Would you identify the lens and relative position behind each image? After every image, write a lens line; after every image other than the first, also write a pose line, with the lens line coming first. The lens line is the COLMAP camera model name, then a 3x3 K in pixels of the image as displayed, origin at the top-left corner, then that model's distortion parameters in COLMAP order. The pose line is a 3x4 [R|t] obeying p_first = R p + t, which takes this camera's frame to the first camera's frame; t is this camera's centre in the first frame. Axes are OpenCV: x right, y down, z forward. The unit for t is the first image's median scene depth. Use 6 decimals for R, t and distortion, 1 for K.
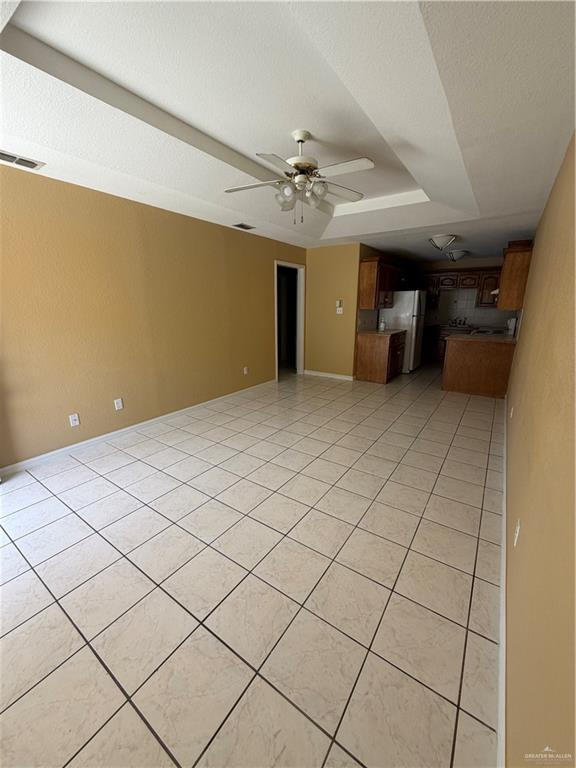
lens RADIAL K [[308.1, 0, 287.5], [0, 308.1, 382.1], [0, 0, 1]] dist [-0.004467, 0.002390]
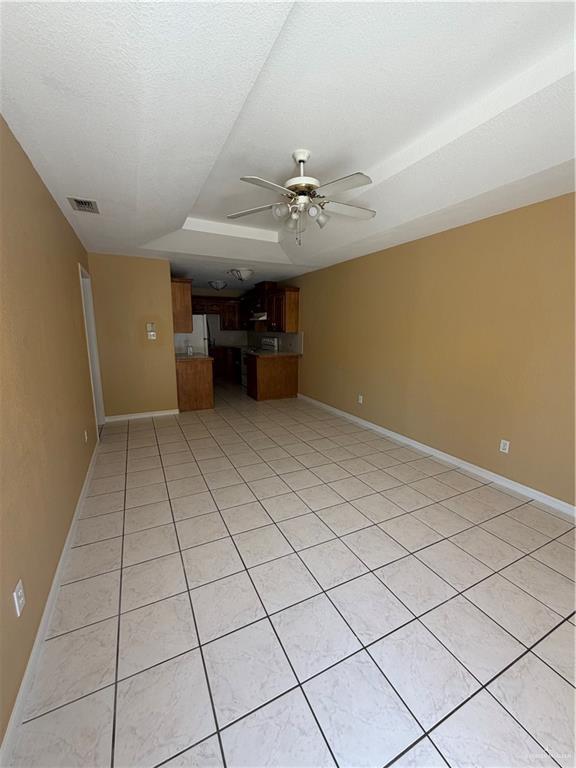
lens RADIAL K [[308.1, 0, 288.6], [0, 308.1, 381.3], [0, 0, 1]] dist [-0.004467, 0.002390]
pose [[0.480774, -0.149525, 0.864001, -0.448705], [0.209254, 0.976448, 0.052546, -0.088579], [-0.851510, 0.155533, 0.500740, 0.329773]]
